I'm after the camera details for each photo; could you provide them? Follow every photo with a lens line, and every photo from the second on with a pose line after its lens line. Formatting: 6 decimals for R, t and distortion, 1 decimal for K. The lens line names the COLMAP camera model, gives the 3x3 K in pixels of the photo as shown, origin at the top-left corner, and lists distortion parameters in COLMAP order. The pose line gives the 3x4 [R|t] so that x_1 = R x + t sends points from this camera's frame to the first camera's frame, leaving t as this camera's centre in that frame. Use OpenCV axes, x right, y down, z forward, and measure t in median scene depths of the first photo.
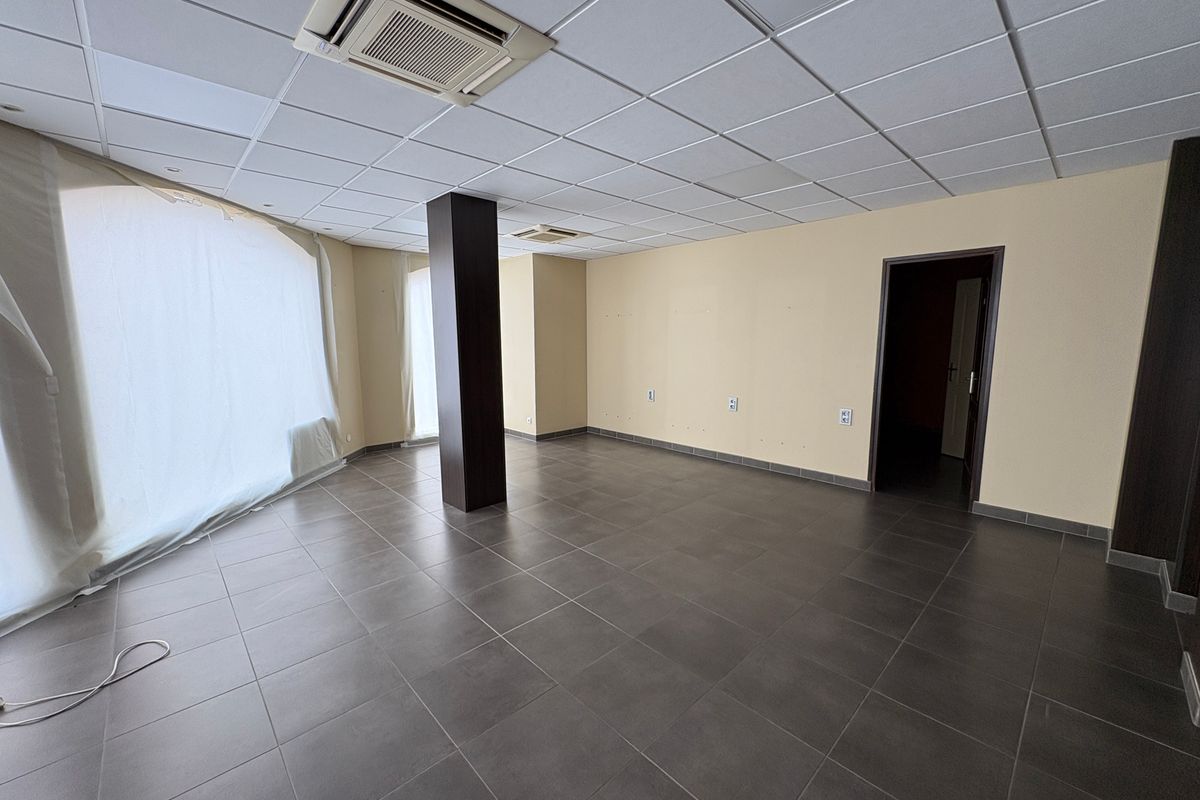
lens RADIAL K [[477.1, 0, 599.0], [0, 477.1, 399.5], [0, 0, 1]] dist [-0.000599, -0.000076]
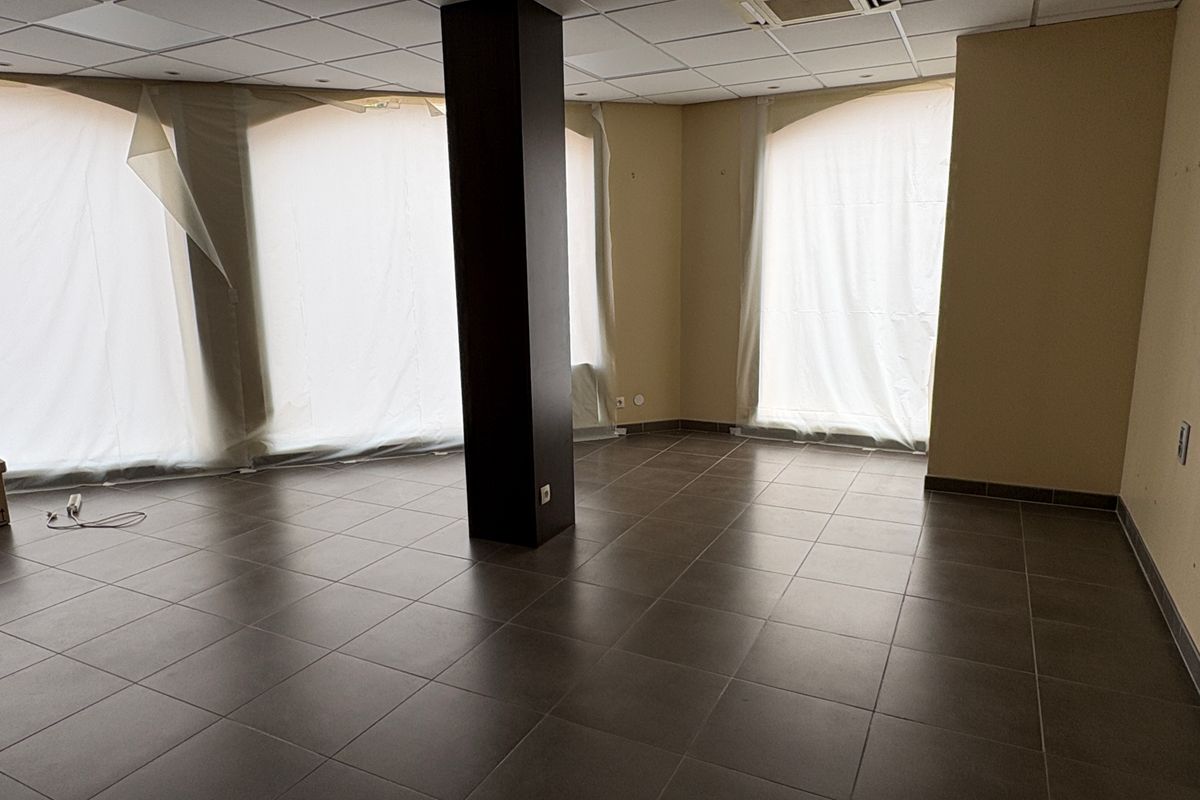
lens RADIAL K [[759.8, 0, 599.3], [0, 759.8, 401.5], [0, 0, 1]] dist [-0.004002, -0.000845]
pose [[0.329306, 0.176210, -0.927636, 0.932564], [-0.108981, 0.982960, 0.148031, -0.143970], [0.937913, 0.052348, 0.342898, 1.143304]]
